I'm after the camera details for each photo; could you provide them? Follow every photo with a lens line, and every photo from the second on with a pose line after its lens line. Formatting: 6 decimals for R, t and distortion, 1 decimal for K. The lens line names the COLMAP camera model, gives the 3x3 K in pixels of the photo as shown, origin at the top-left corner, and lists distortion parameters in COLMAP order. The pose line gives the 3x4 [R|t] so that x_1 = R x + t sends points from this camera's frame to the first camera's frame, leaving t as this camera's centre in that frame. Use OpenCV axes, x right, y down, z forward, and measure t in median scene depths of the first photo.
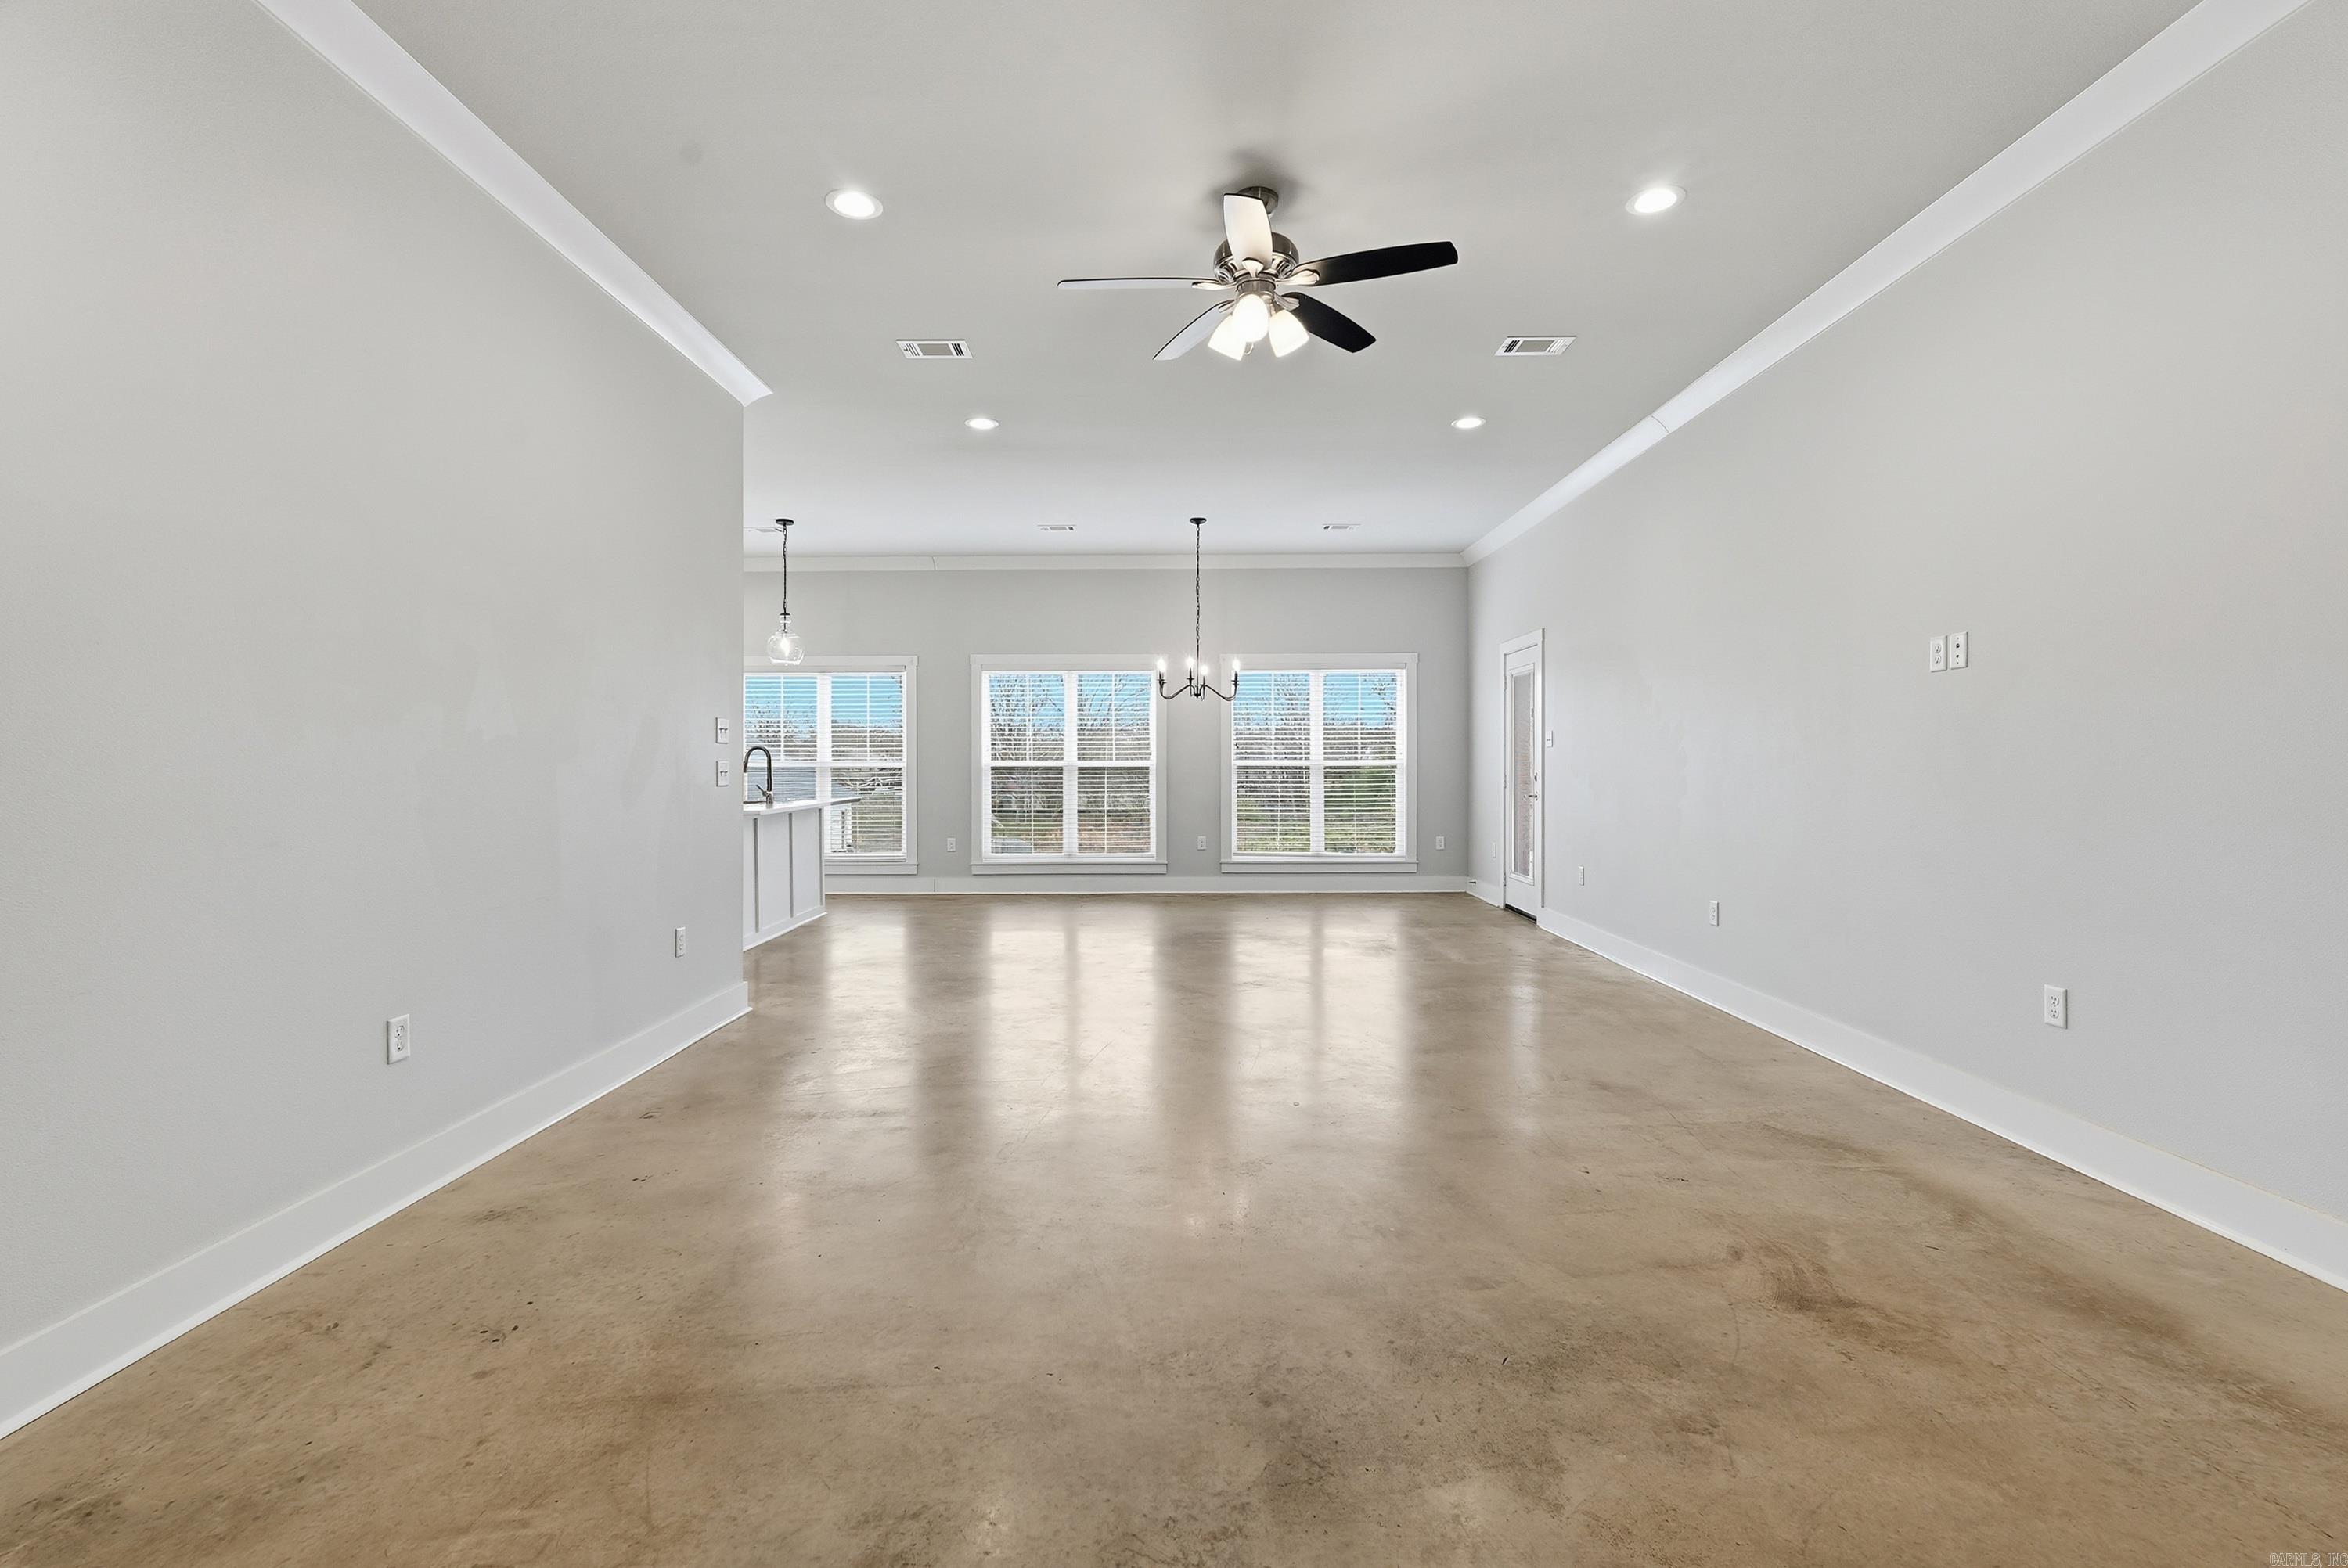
lens RADIAL K [[1047.1, 0, 1154.7], [0, 1047.1, 772.5], [0, 0, 1]] dist [-0.011105, 0.005593]
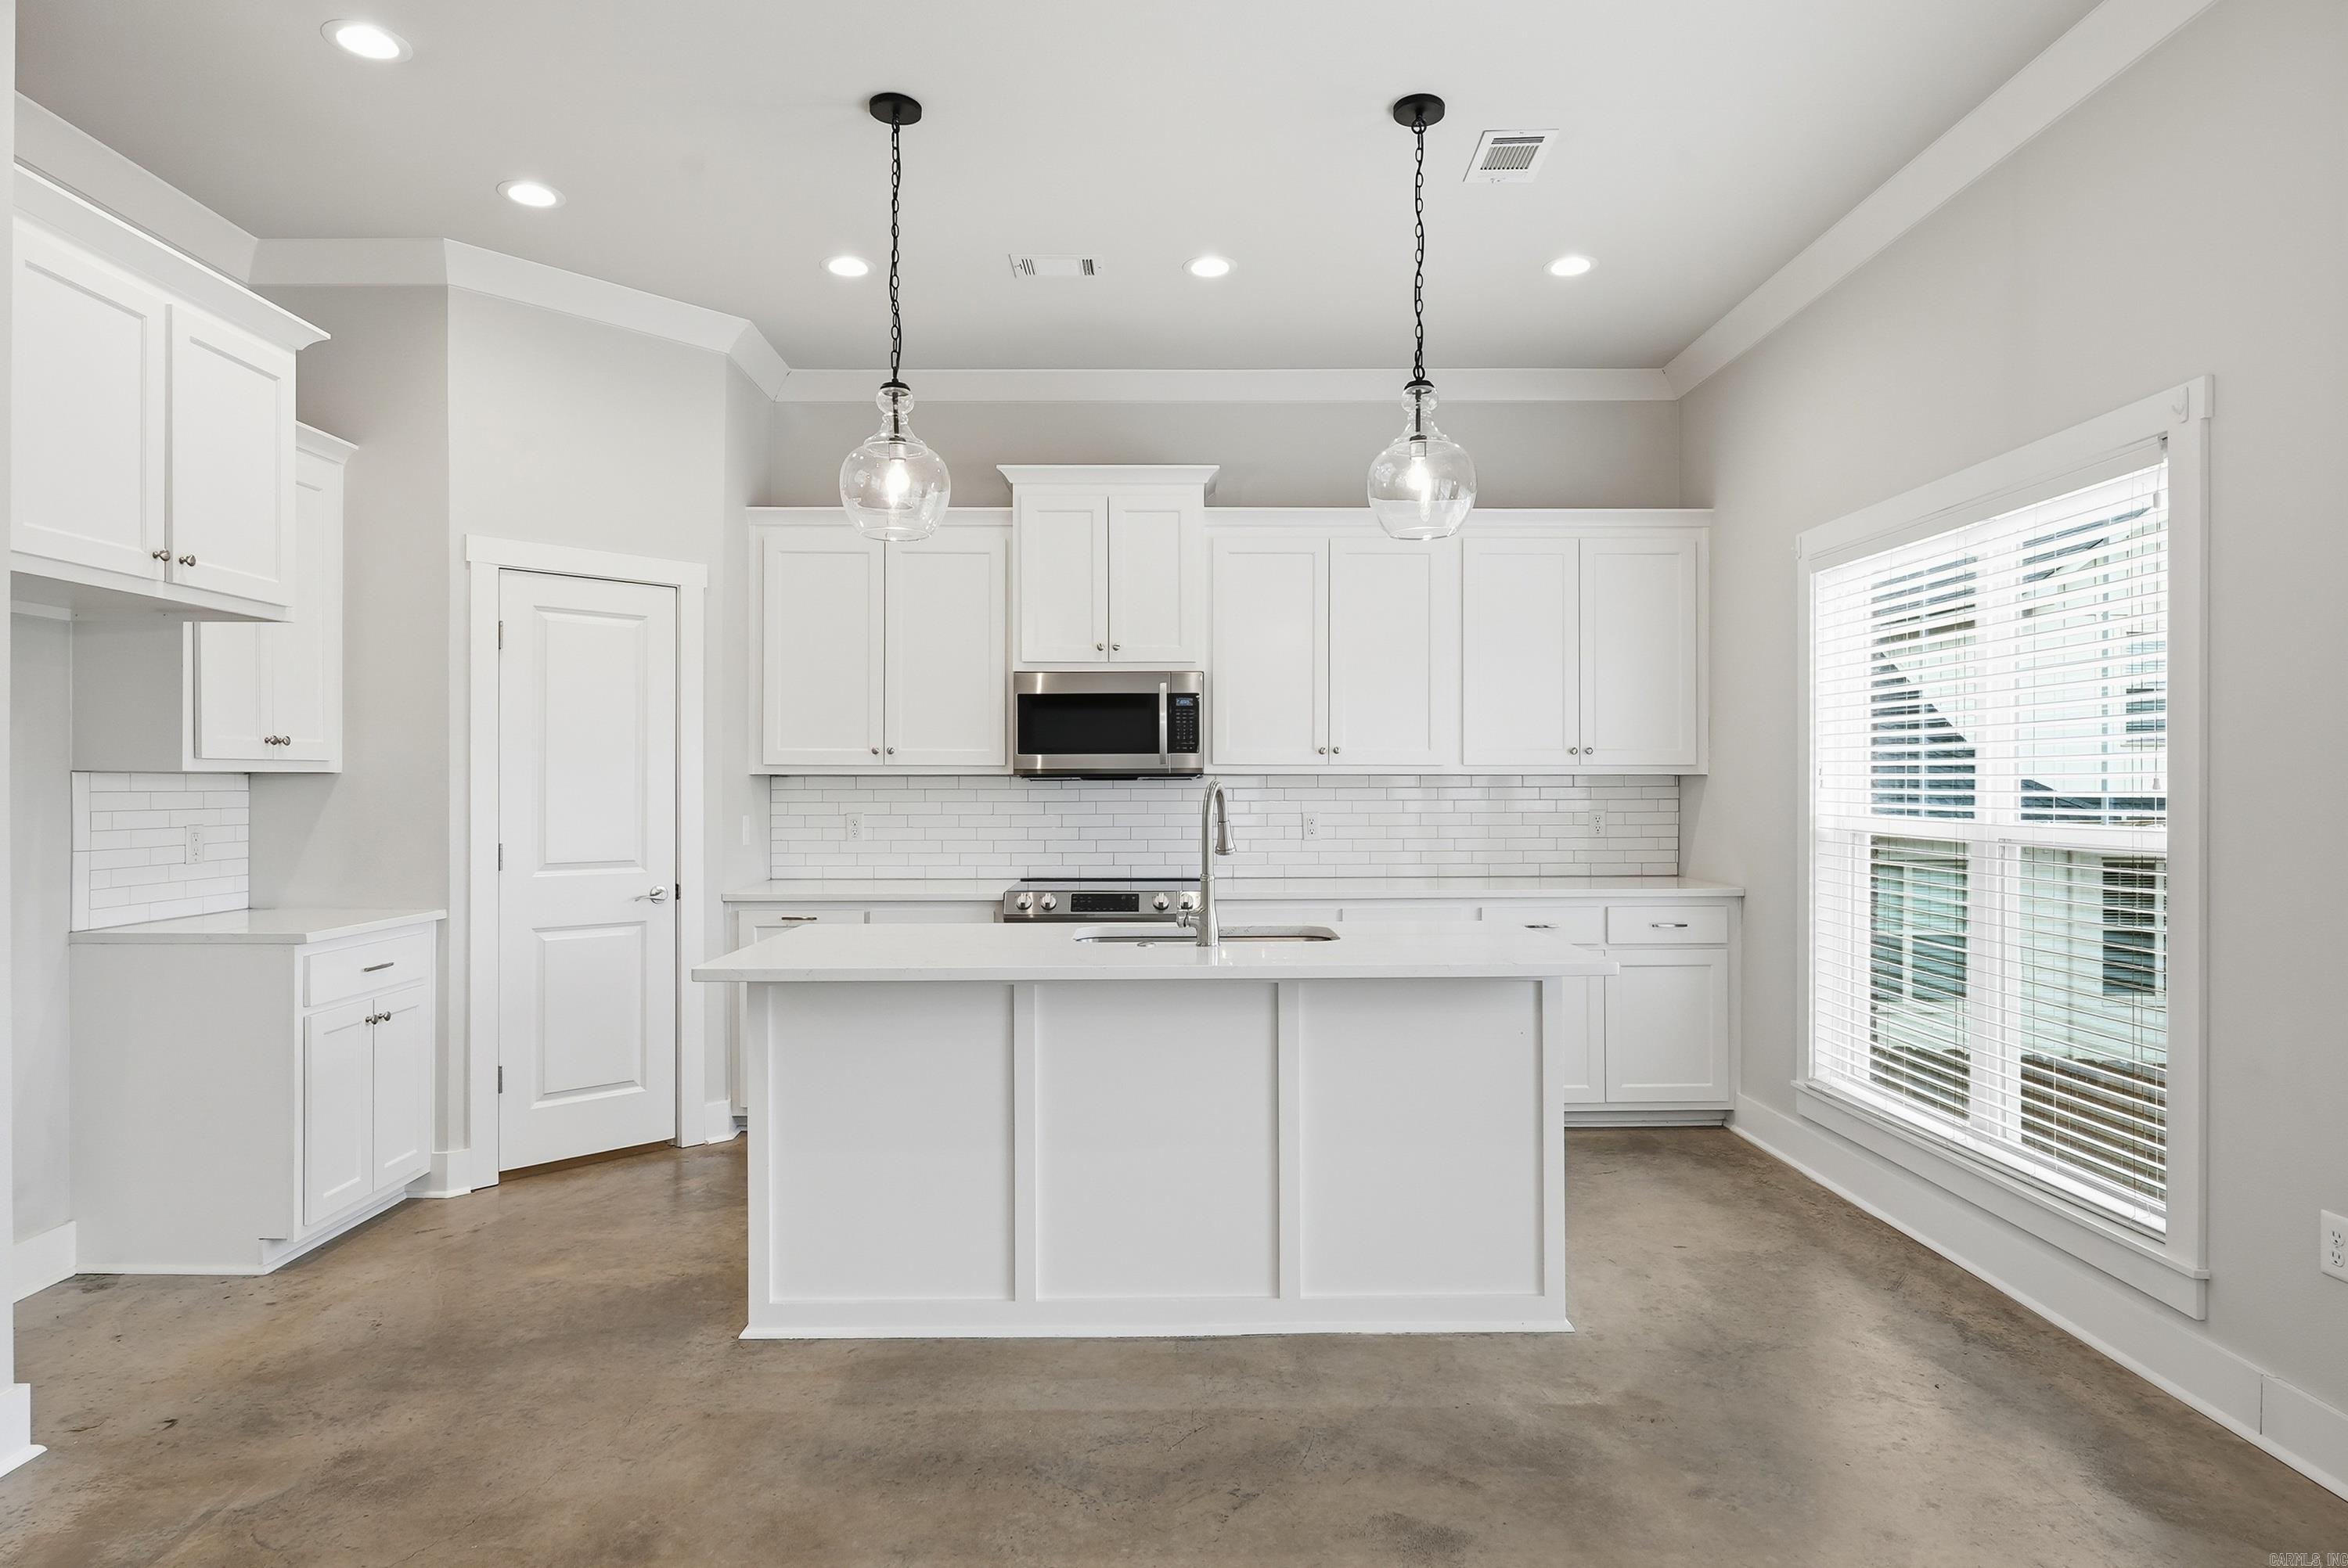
lens RADIAL K [[1331.4, 0, 1182.3], [0, 1331.4, 784.9], [0, 0, 1]] dist [-0.001916, 0.003022]
pose [[0.036643, 0.003863, -0.999321, 0.059834], [-0.008328, 0.999959, 0.003560, -0.021037], [0.999294, 0.008192, 0.036673, 0.785597]]
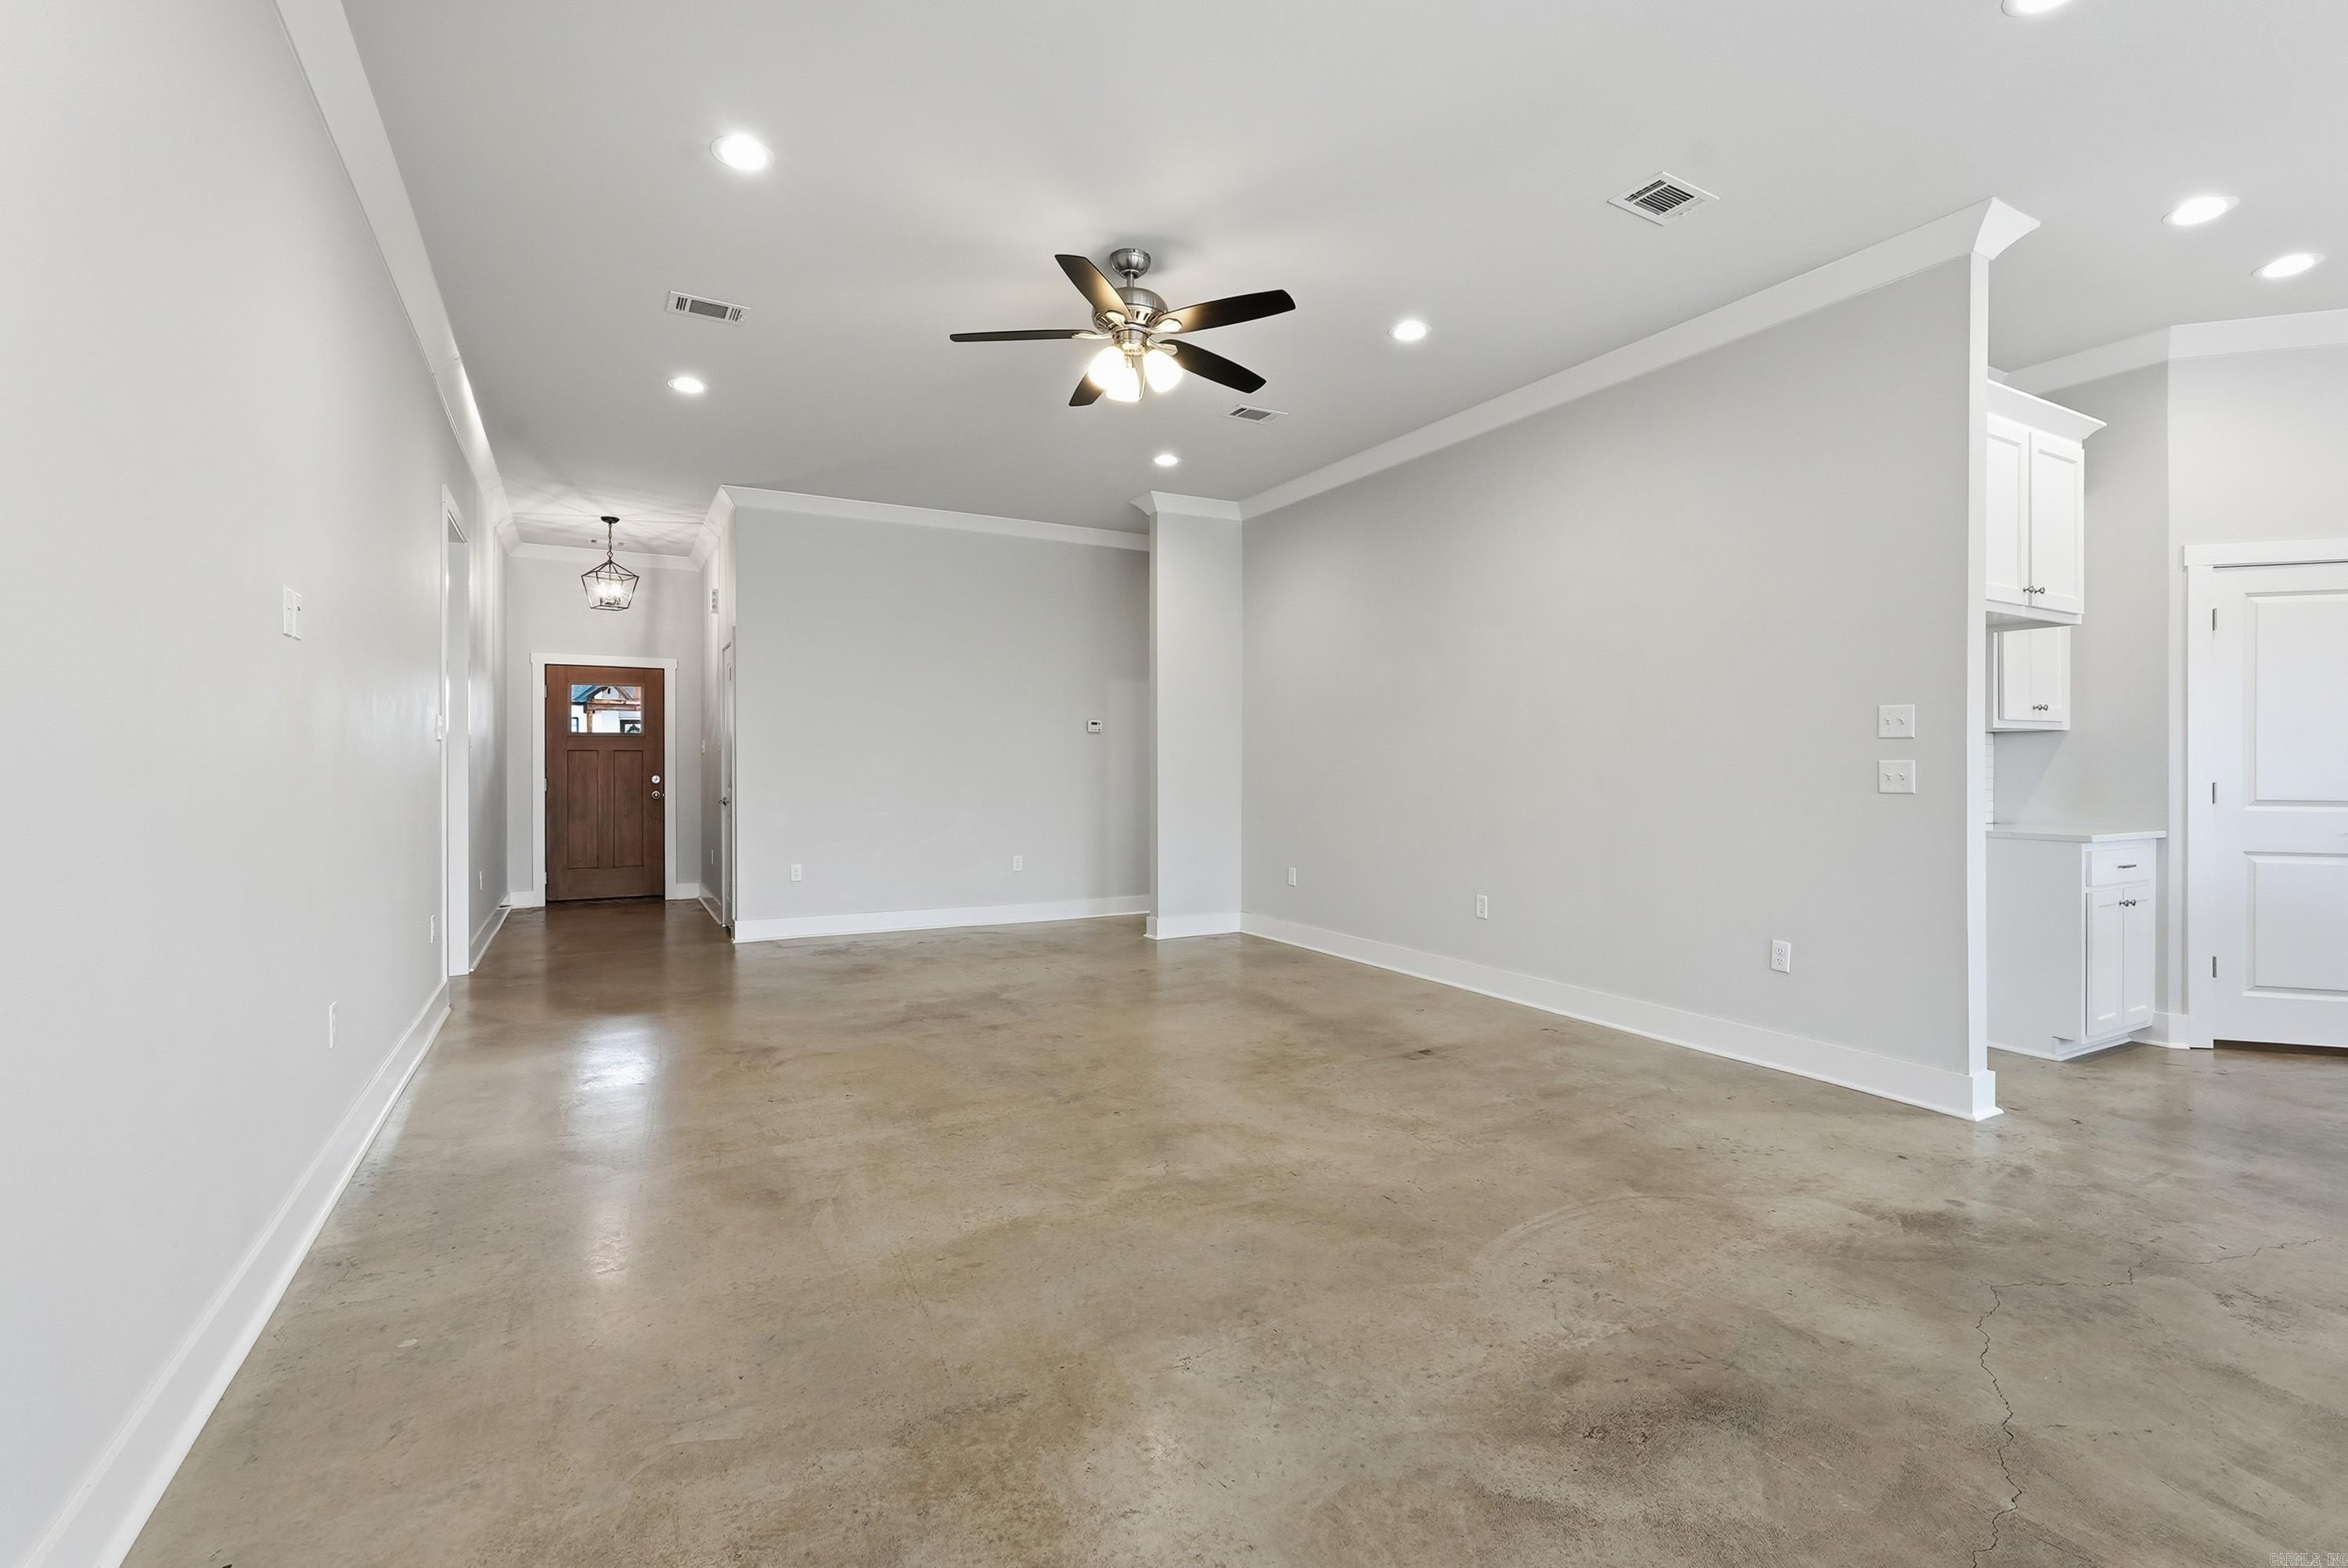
lens RADIAL K [[1047.1, 0, 1173.2], [0, 1047.1, 771.9], [0, 0, 1]] dist [-0.011105, 0.005593]
pose [[-0.864999, 0.004869, -0.501750, 0.225681], [-0.000121, 0.999951, 0.009913, -0.005845], [0.501773, 0.008635, -0.864956, 0.732889]]
